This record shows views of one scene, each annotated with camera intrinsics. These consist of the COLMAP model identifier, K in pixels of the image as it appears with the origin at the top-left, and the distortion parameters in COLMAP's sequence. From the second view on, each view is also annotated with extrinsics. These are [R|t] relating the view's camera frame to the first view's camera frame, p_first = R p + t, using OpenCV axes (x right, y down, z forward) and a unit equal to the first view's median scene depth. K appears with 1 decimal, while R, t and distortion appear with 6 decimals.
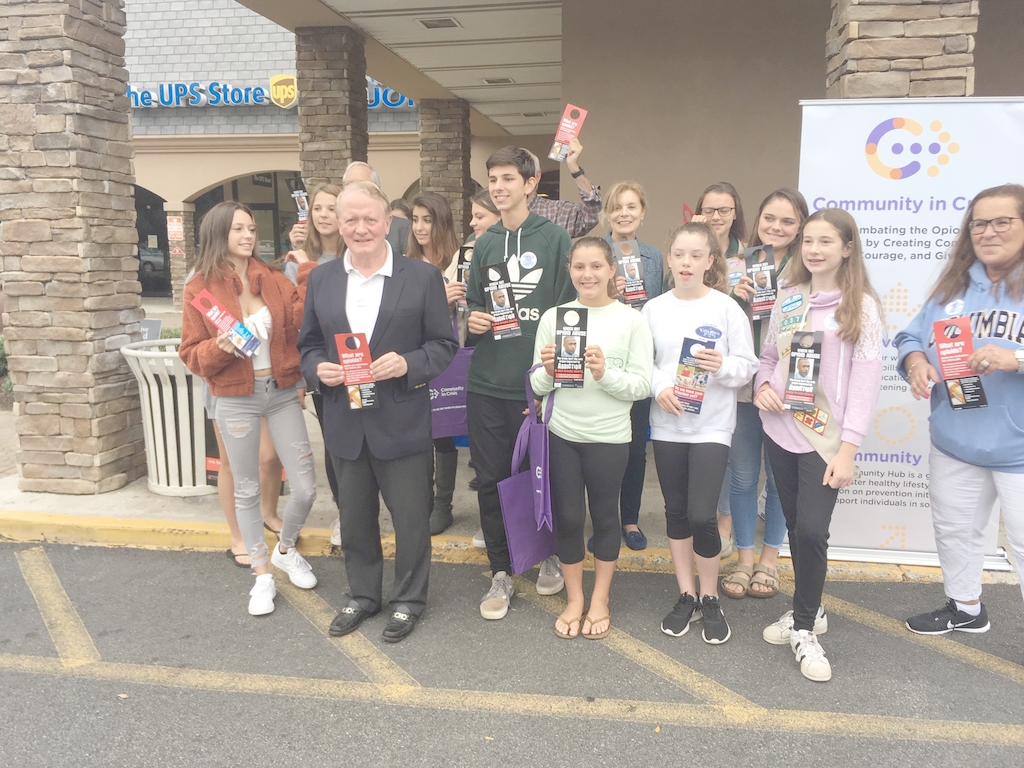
lens RADIAL K [[882.0, 0, 519.7], [0, 882.0, 384.7], [0, 0, 1]] dist [0.087133, -0.127284]
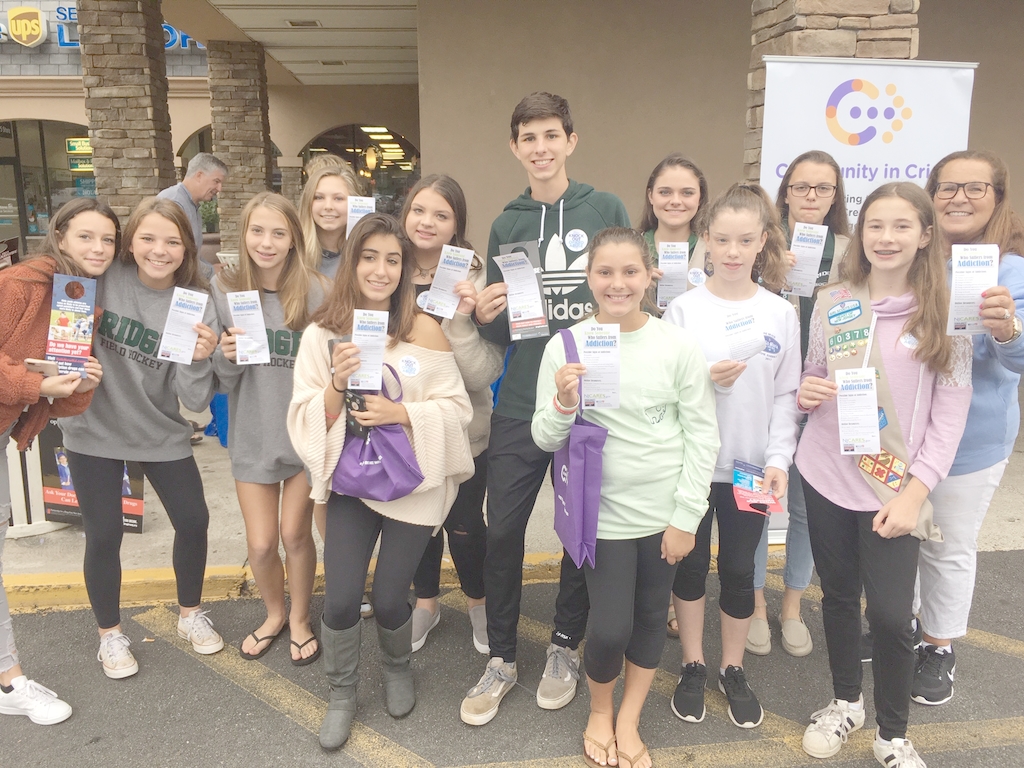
lens RADIAL K [[882.0, 0, 519.7], [0, 882.0, 384.7], [0, 0, 1]] dist [0.087133, -0.127284]
pose [[0.966384, -0.057440, 0.250603, -0.079252], [0.045547, 0.997555, 0.053009, -0.018848], [-0.253035, -0.039813, 0.966638, 0.071647]]
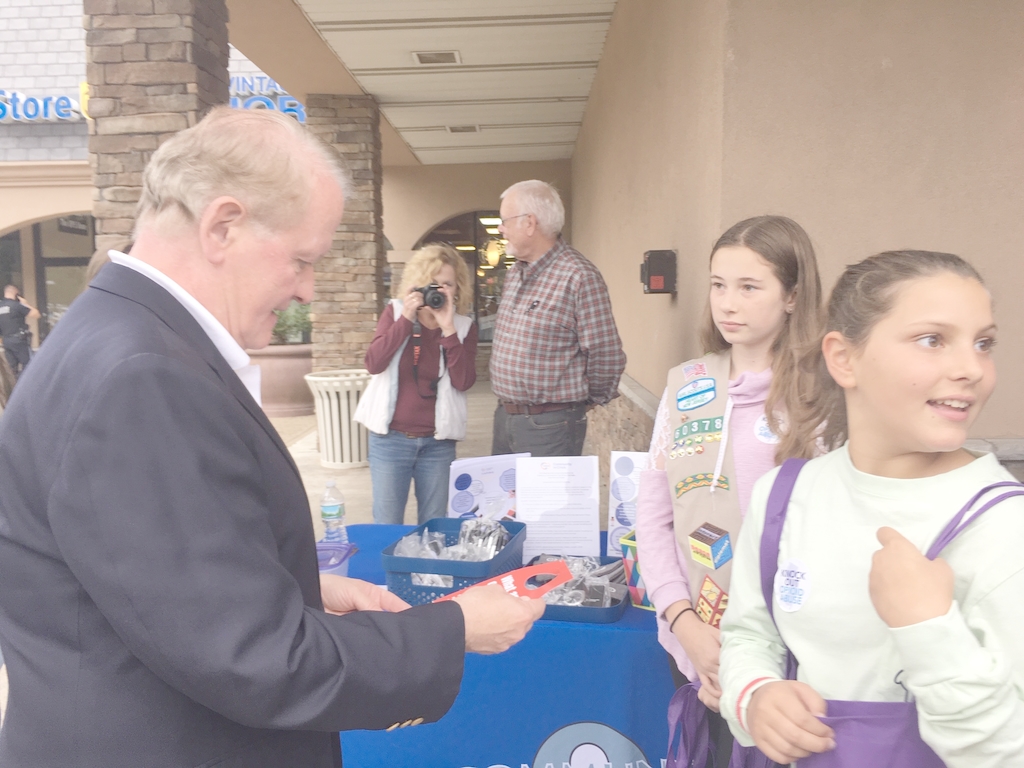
lens RADIAL K [[886.2, 0, 510.9], [0, 886.2, 368.9], [0, 0, 1]] dist [0.093504, -0.135697]
pose [[0.988940, -0.026054, 0.146013, -0.093330], [0.037925, 0.996143, -0.079119, -0.085892], [-0.143388, 0.083782, 0.986114, 0.492081]]
